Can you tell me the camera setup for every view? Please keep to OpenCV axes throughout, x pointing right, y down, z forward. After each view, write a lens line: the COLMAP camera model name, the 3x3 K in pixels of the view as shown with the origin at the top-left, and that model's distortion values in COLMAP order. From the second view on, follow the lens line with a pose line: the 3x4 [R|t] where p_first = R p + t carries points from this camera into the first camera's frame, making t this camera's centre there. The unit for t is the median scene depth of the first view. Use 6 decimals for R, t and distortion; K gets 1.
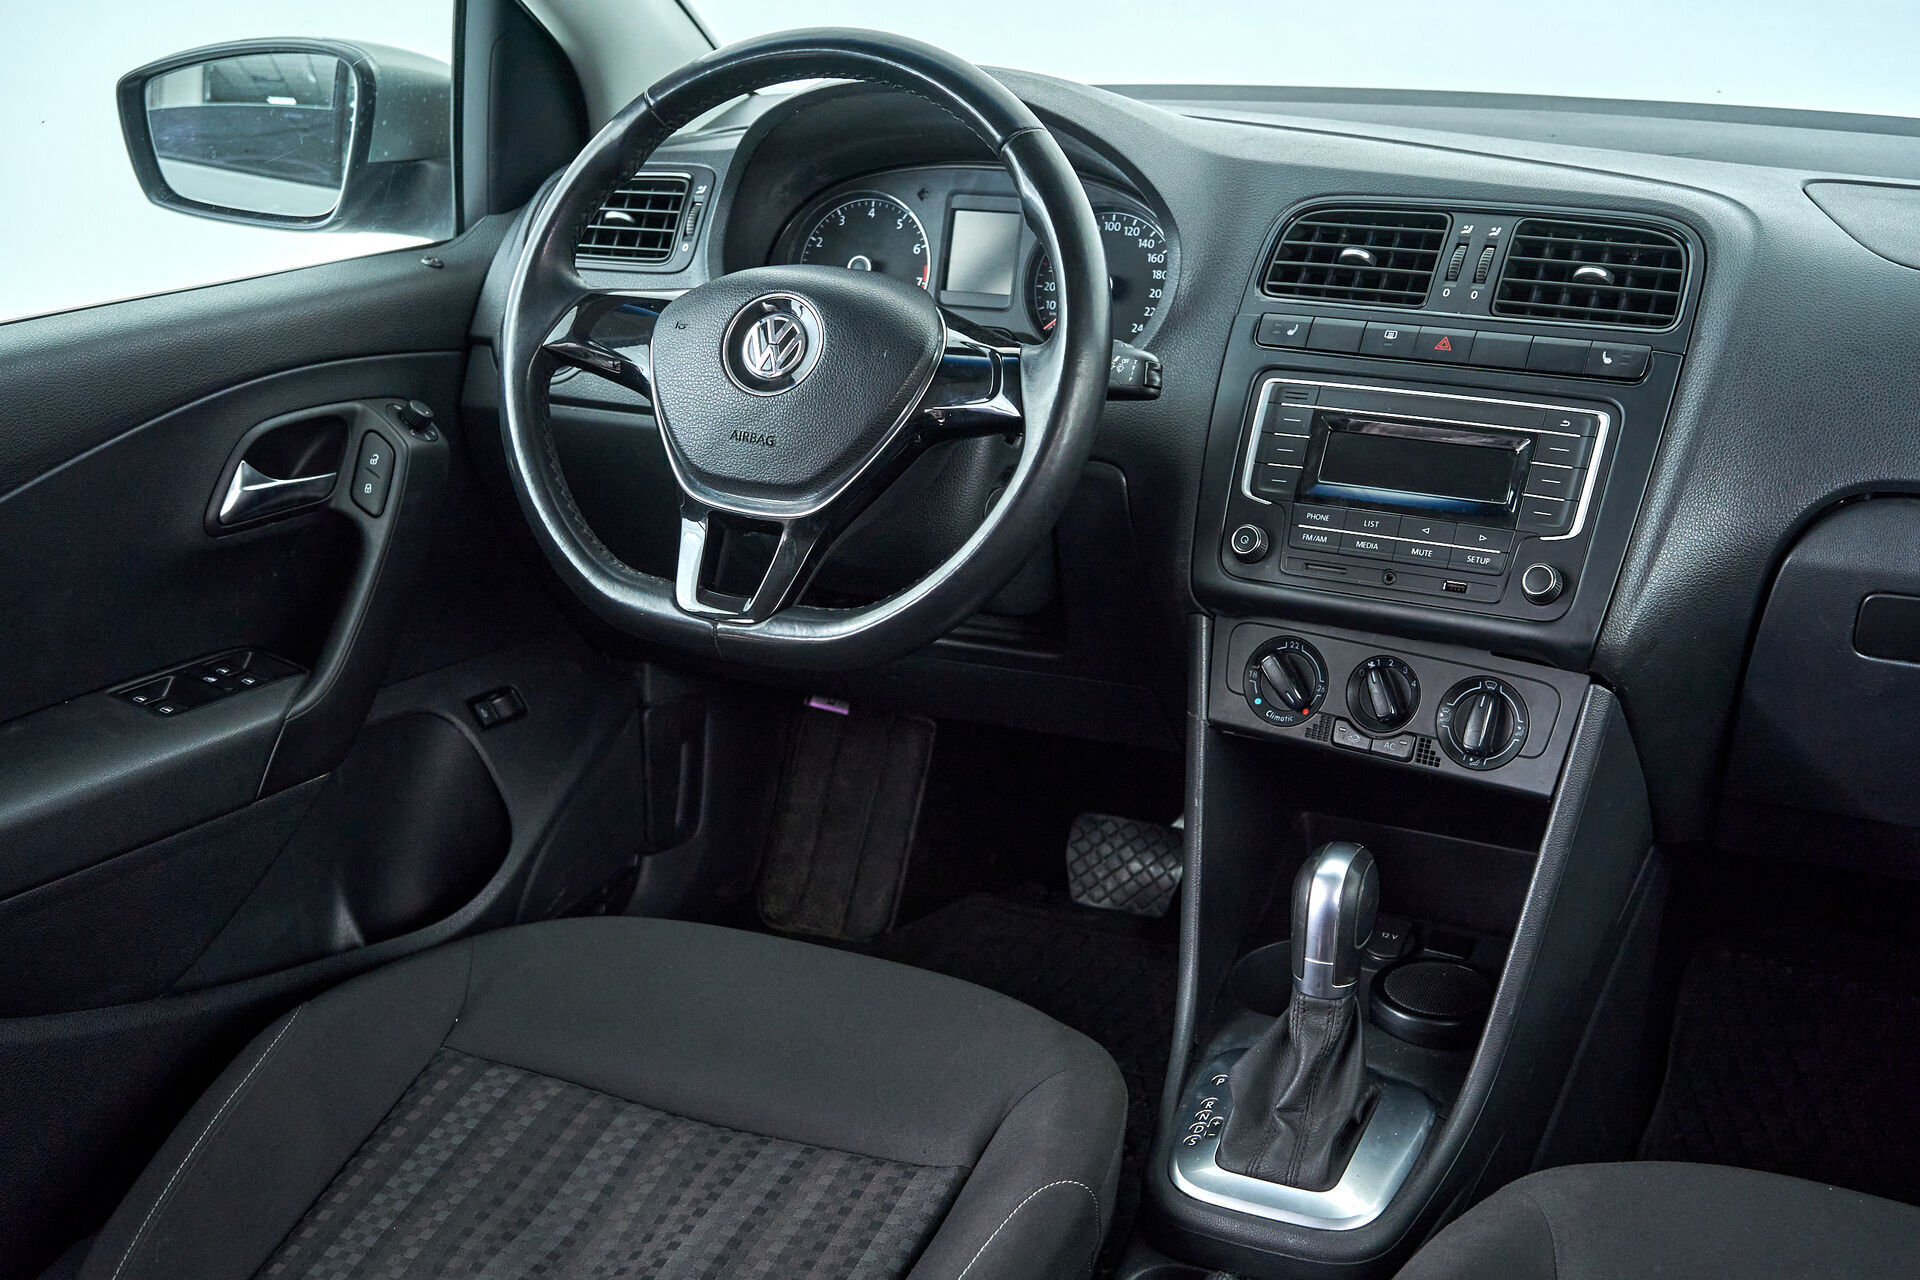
lens RADIAL K [[2358.5, 0, 960.0], [0, 2358.5, 640.0], [0, 0, 1]] dist [0.015545, -0.003302]
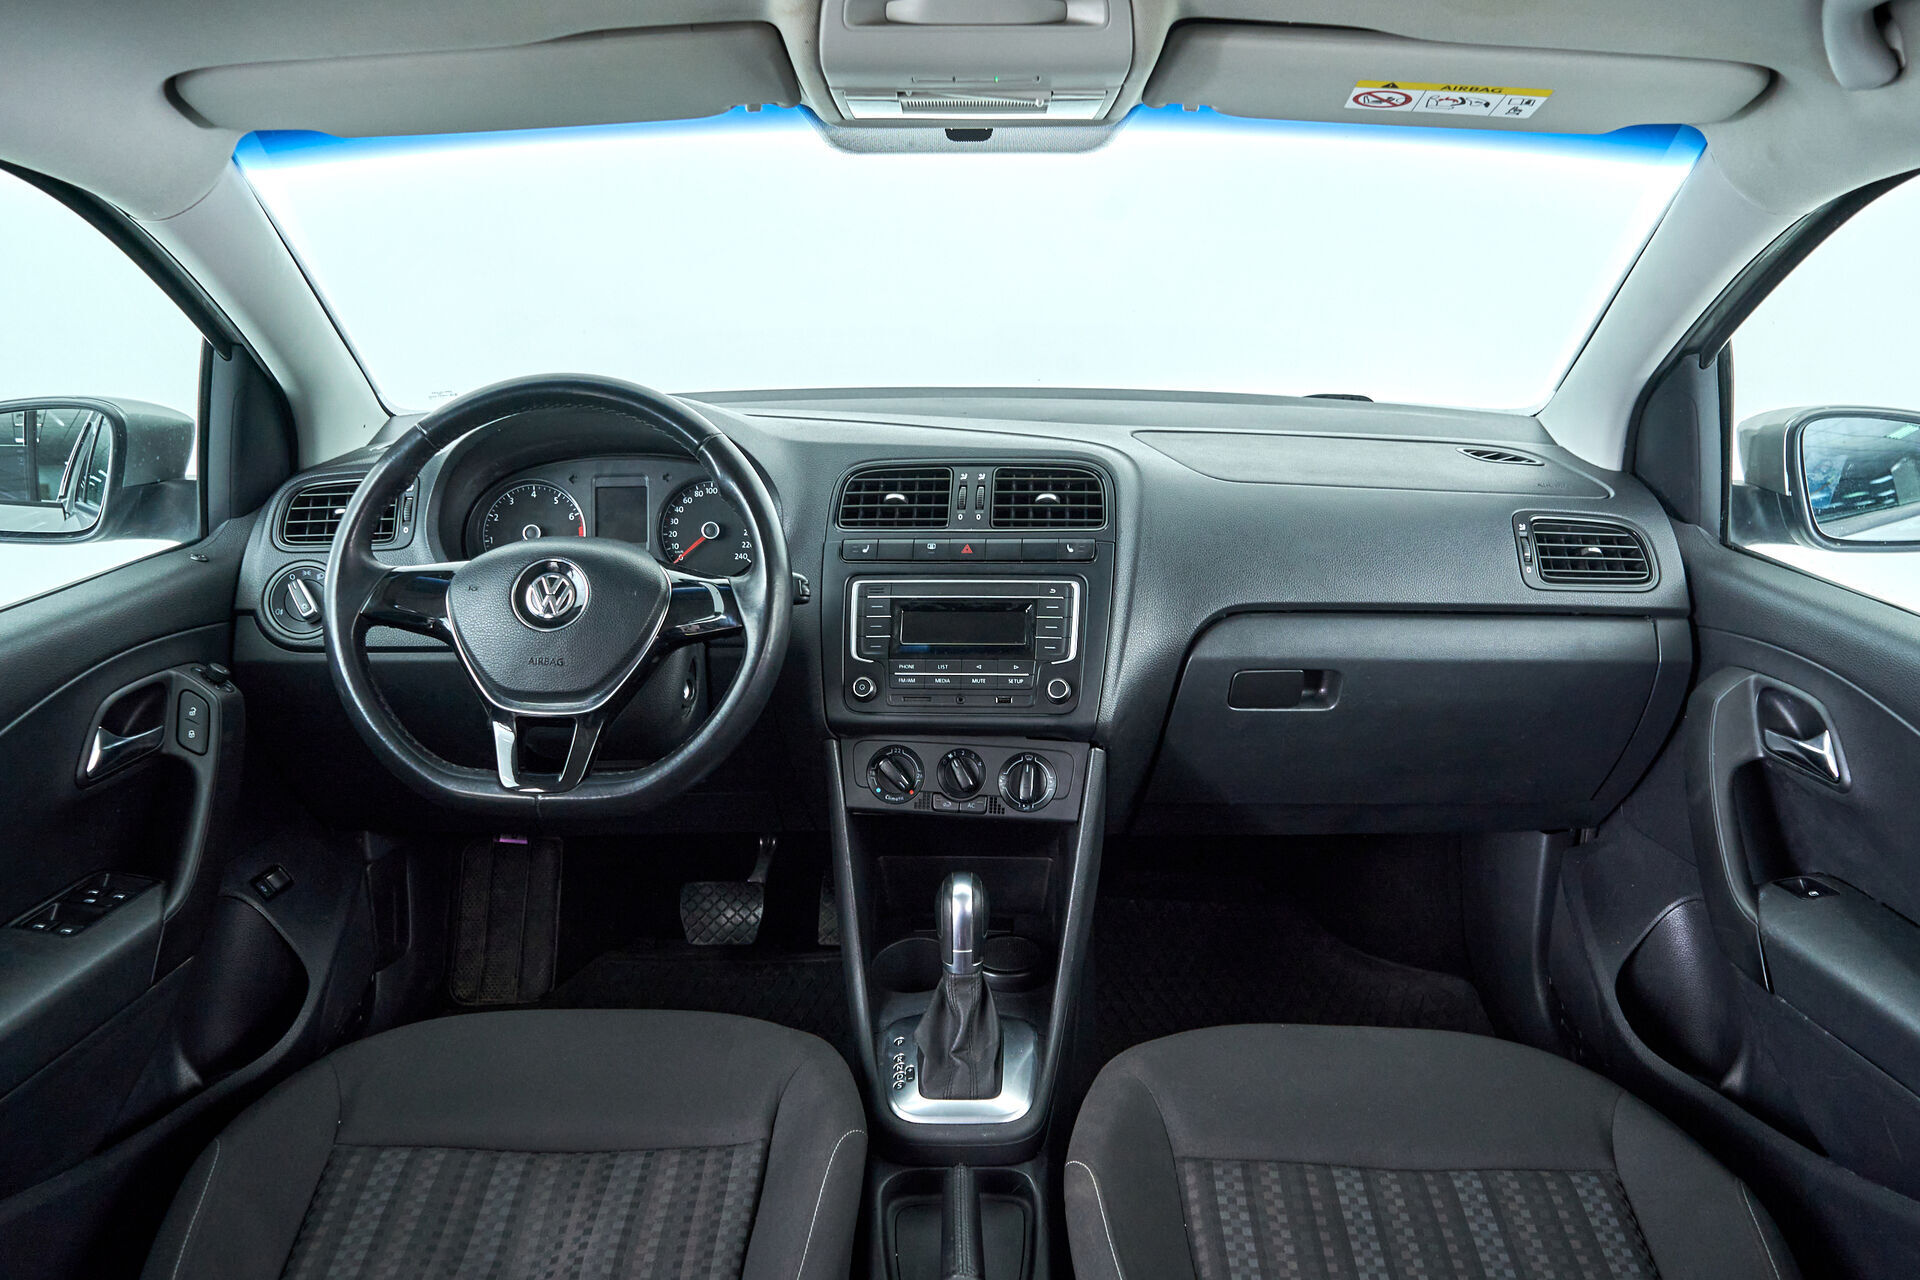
lens RADIAL K [[1559.1, 0, 960.0], [0, 1559.1, 640.0], [0, 0, 1]] dist [0.003997, -0.005756]
pose [[0.914076, -0.117575, 0.388125, -0.212681], [0.139644, 0.989776, -0.029044, -0.034763], [-0.380742, 0.080748, 0.921149, 0.039426]]
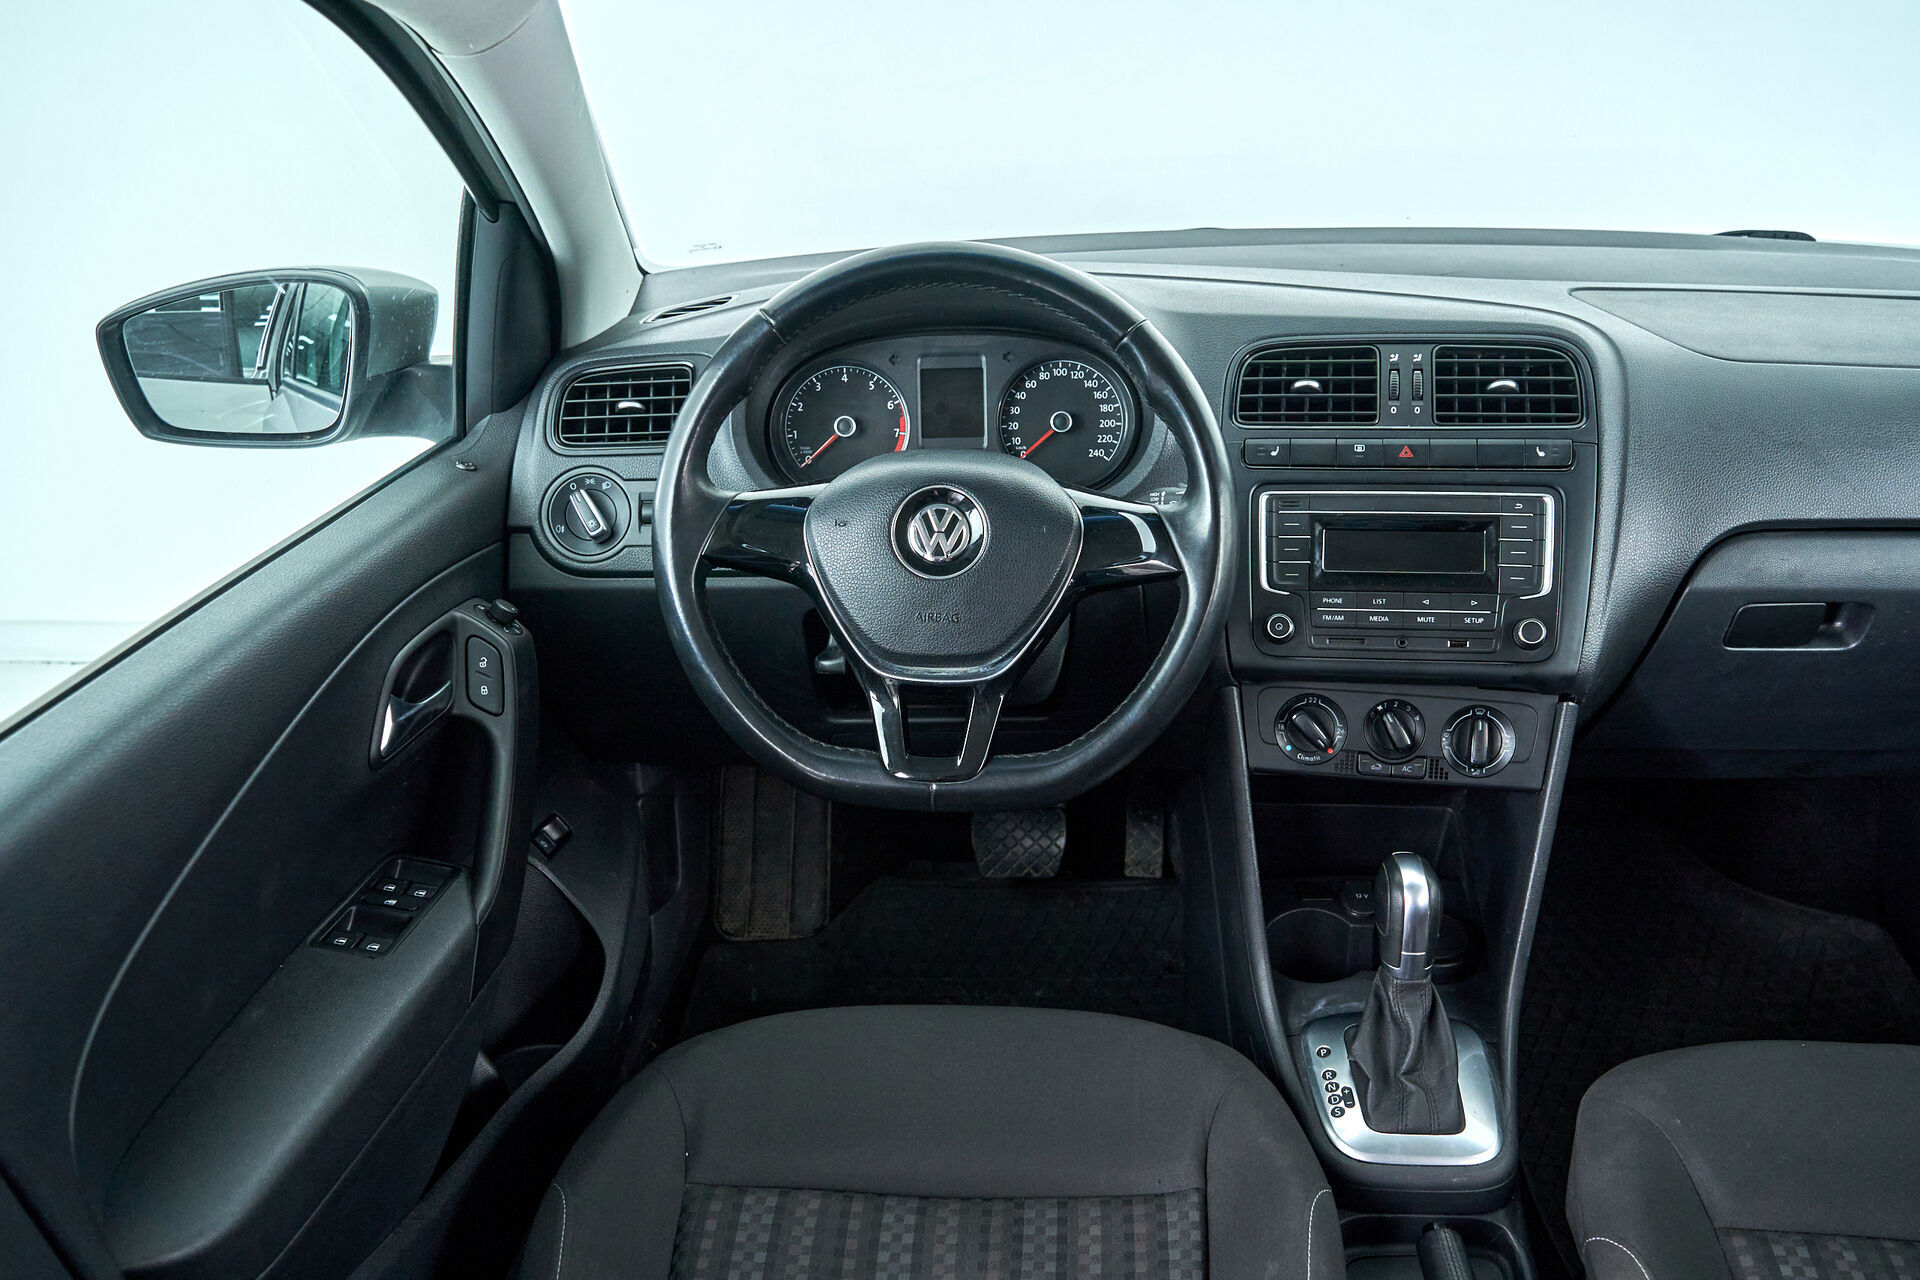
lens RADIAL K [[1559.1, 0, 960.0], [0, 1559.1, 640.0], [0, 0, 1]] dist [0.003997, -0.005756]
pose [[0.932764, -0.162740, 0.321662, -0.304899], [0.141739, 0.986000, 0.087833, -0.132607], [-0.331453, -0.036335, 0.942772, 0.280785]]
